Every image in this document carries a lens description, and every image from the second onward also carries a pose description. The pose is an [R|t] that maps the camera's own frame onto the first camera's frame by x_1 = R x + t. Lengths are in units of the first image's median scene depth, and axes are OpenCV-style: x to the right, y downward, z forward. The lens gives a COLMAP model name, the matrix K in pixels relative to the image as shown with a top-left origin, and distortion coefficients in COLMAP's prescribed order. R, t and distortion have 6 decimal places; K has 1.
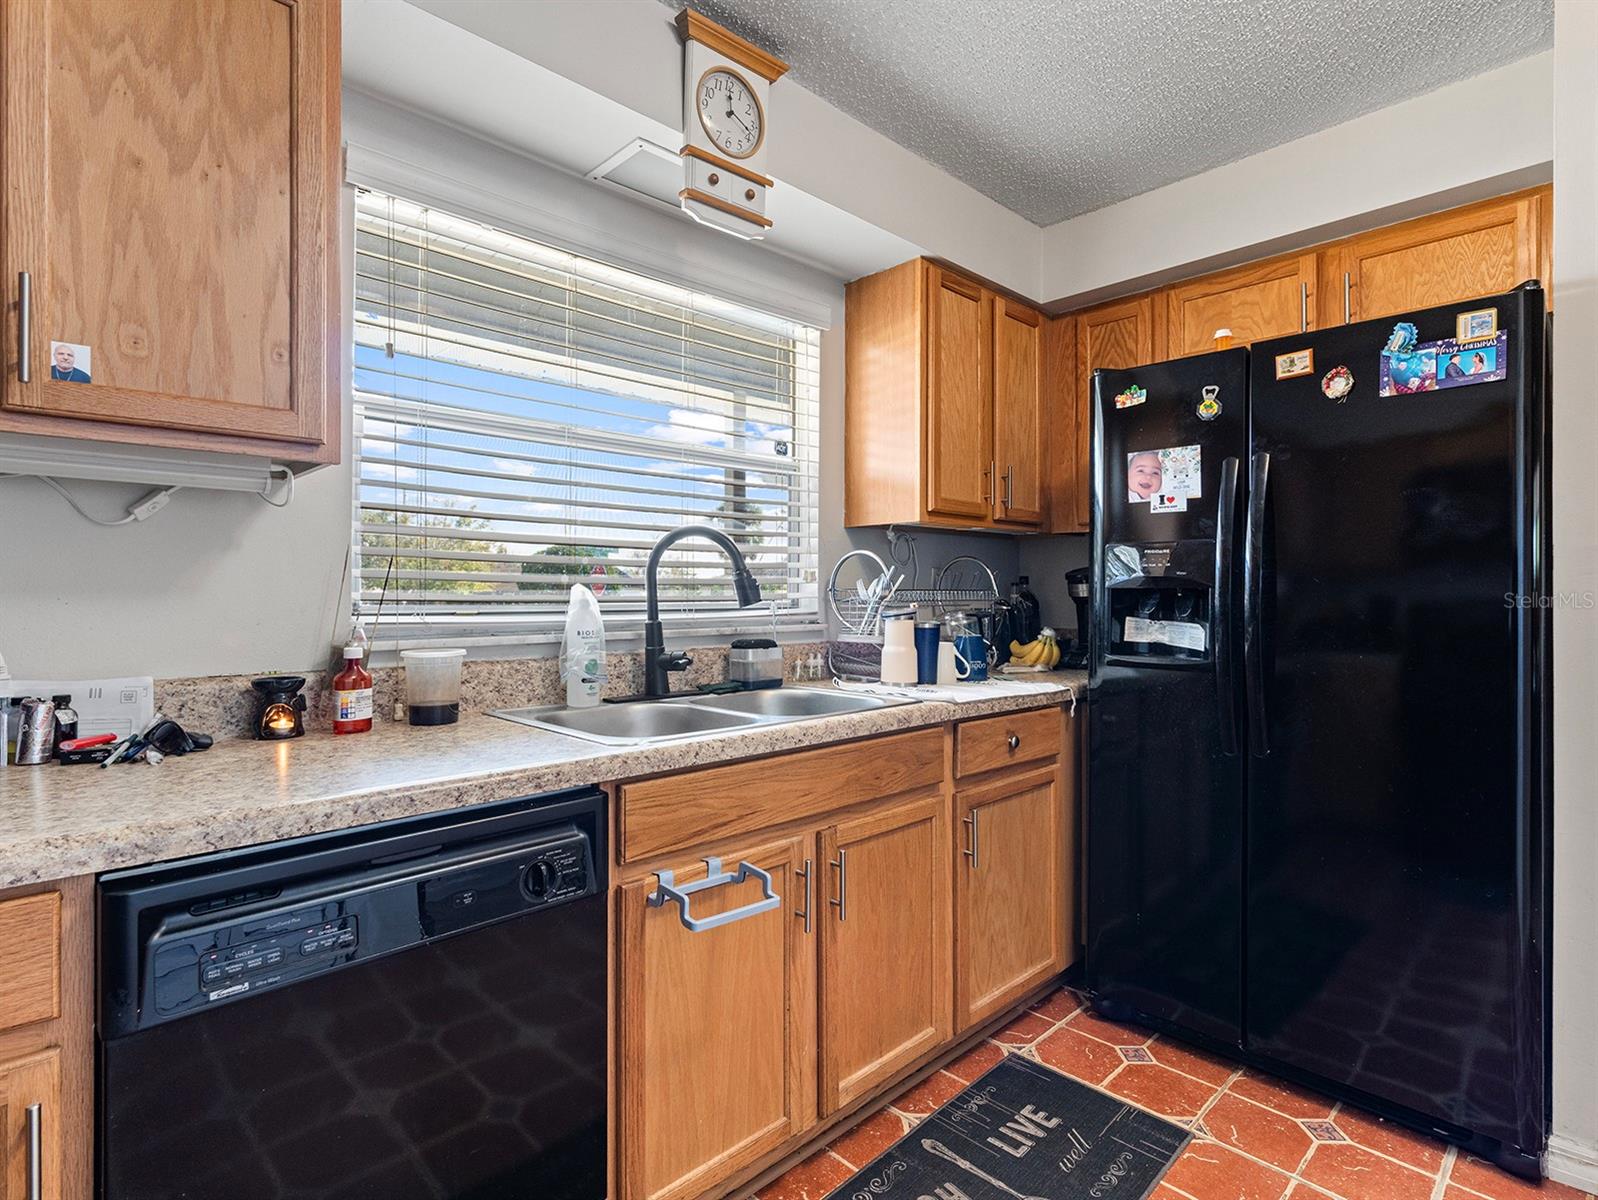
lens RADIAL K [[820.0, 0, 796.4], [0, 820.0, 590.2], [0, 0, 1]] dist [-0.004367, 0.002764]
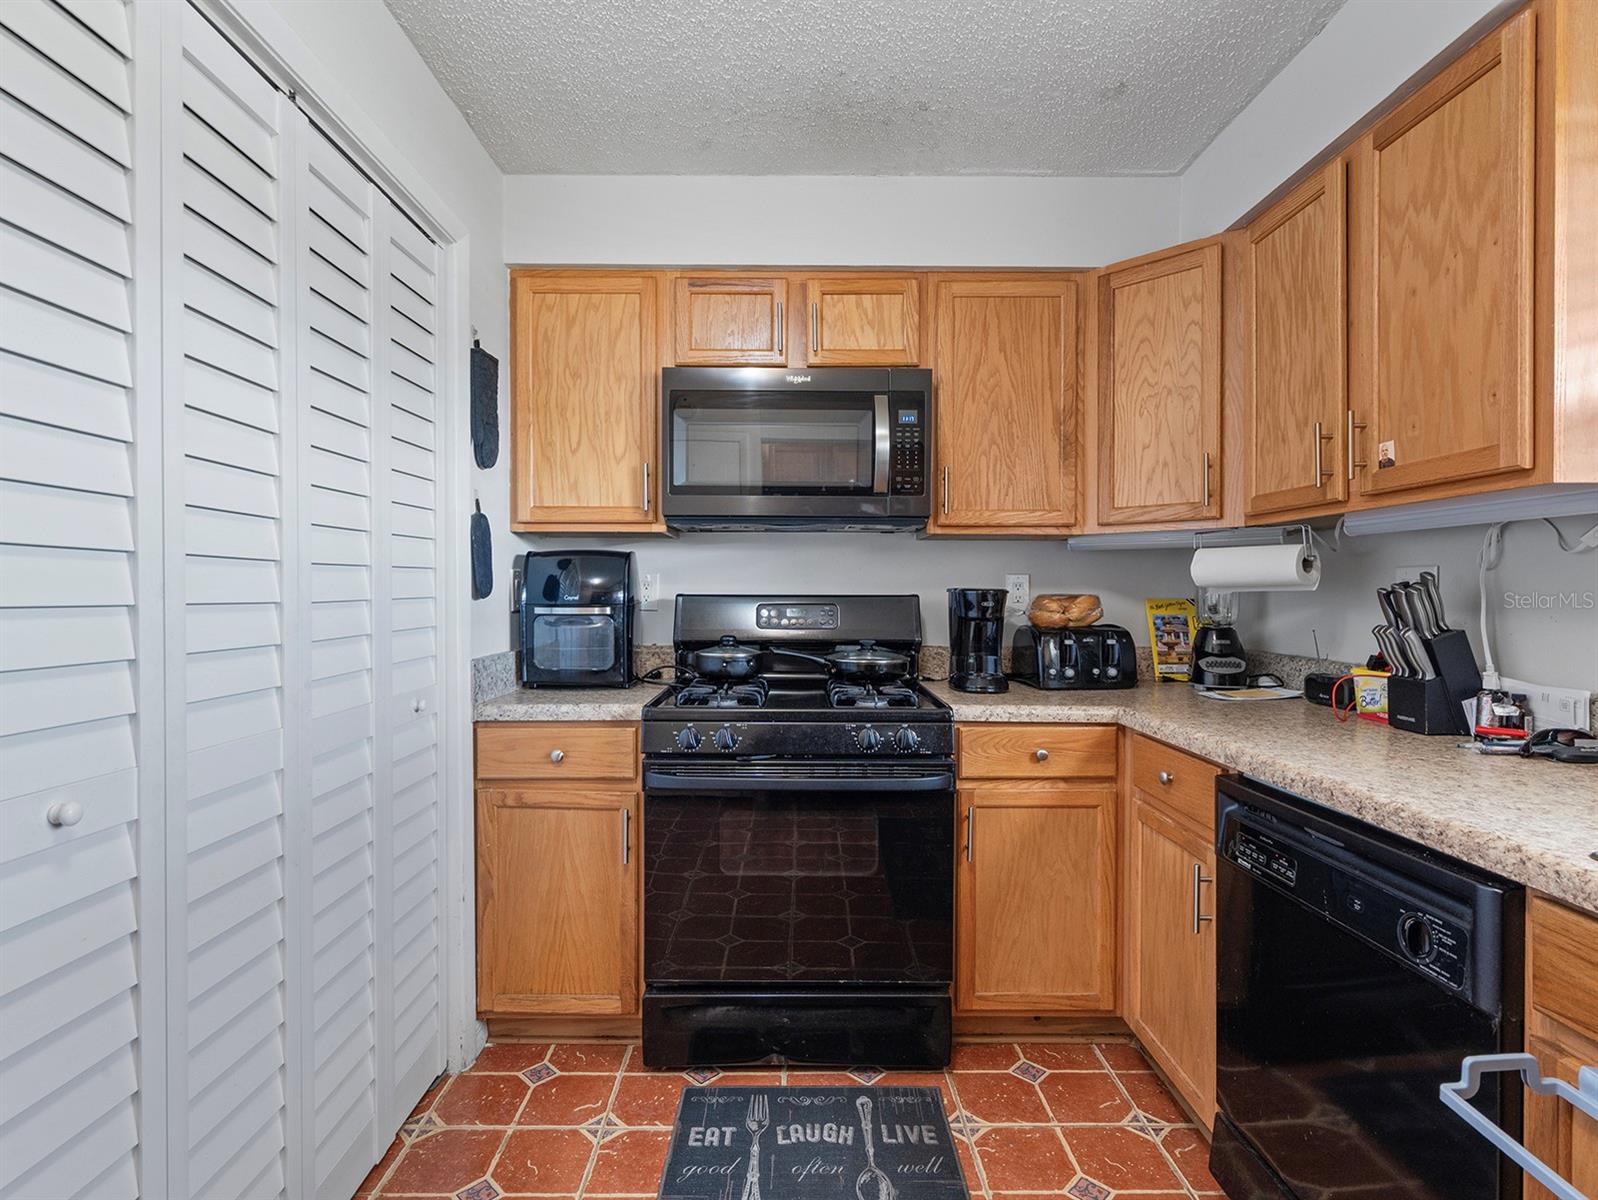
lens RADIAL K [[820.0, 0, 788.9], [0, 820.0, 598.2], [0, 0, 1]] dist [-0.004367, 0.002764]
pose [[-0.694063, 0.006639, -0.719883, 0.596866], [0.002069, 0.999972, 0.007227, -0.022723], [0.719911, 0.003527, -0.694057, 0.817455]]
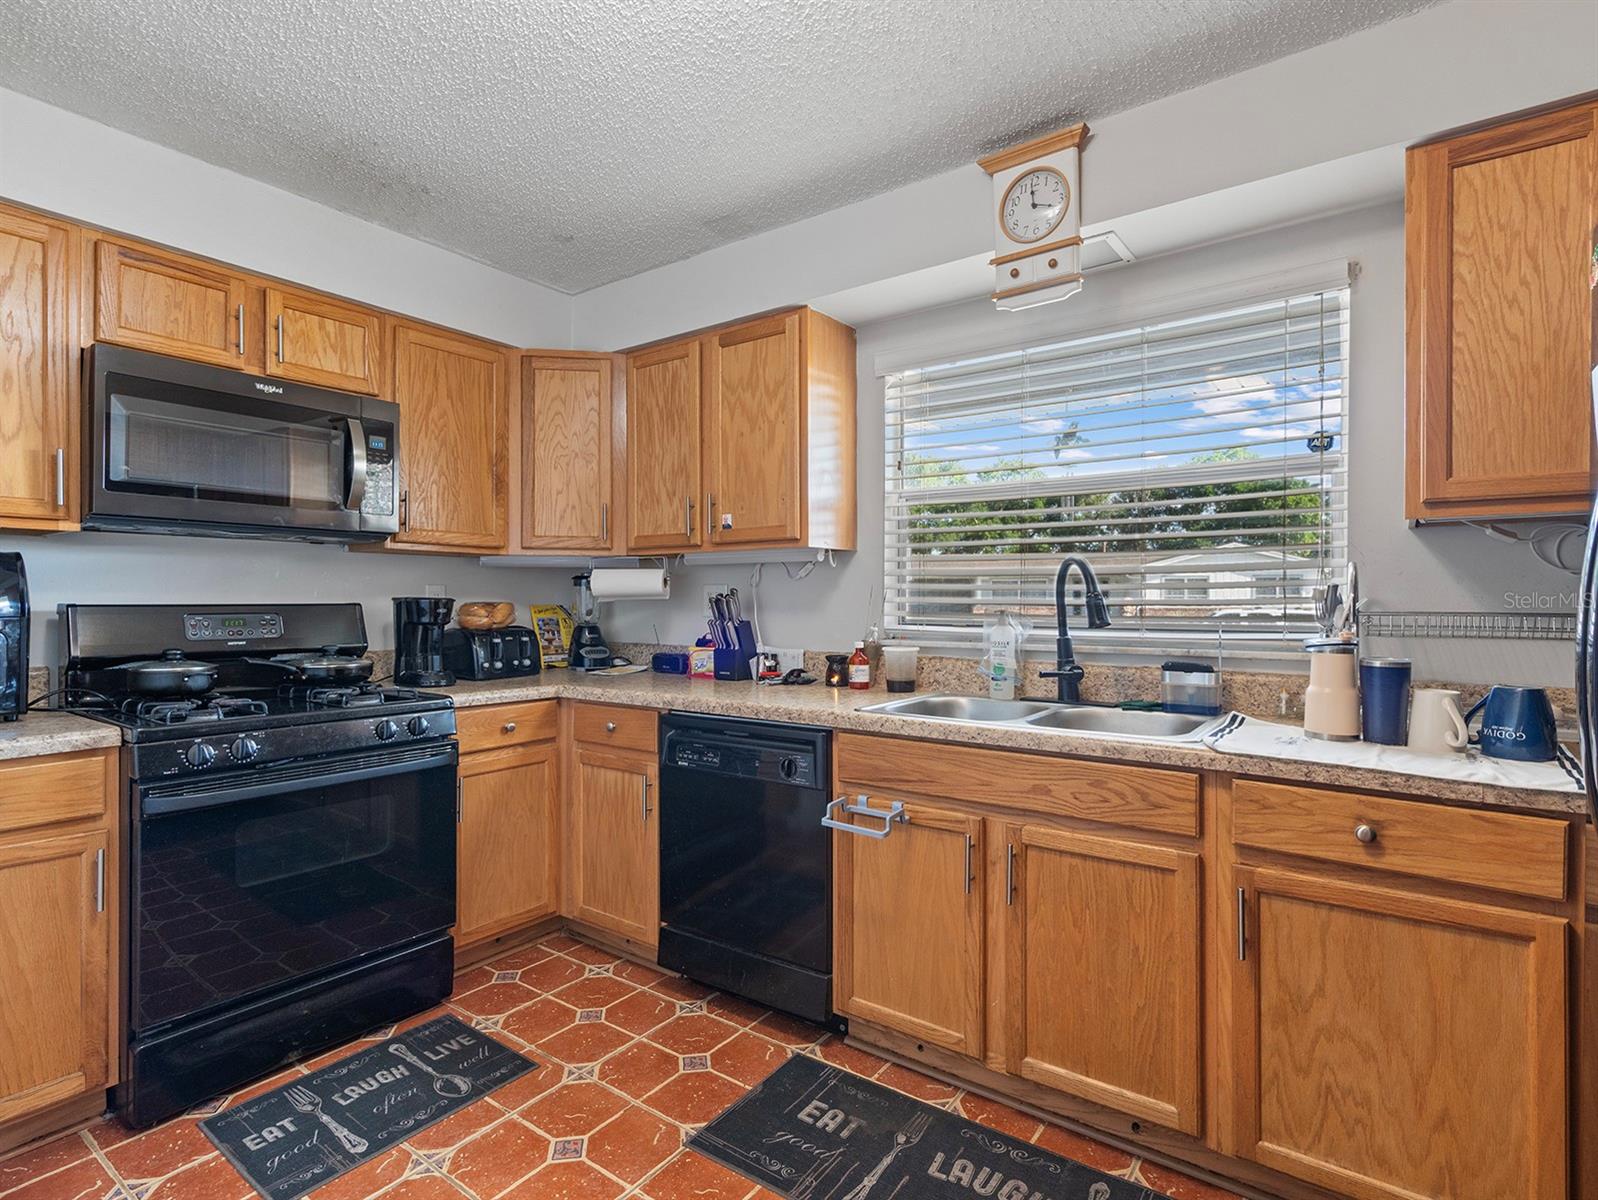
lens RADIAL K [[820.0, 0, 798.2], [0, 820.0, 598.3], [0, 0, 1]] dist [-0.004367, 0.002764]
pose [[0.173002, 0.000190, -0.984922, 1.107620], [0.004266, 0.999990, 0.000942, -0.025400], [0.984912, -0.004365, 0.172999, 0.506906]]
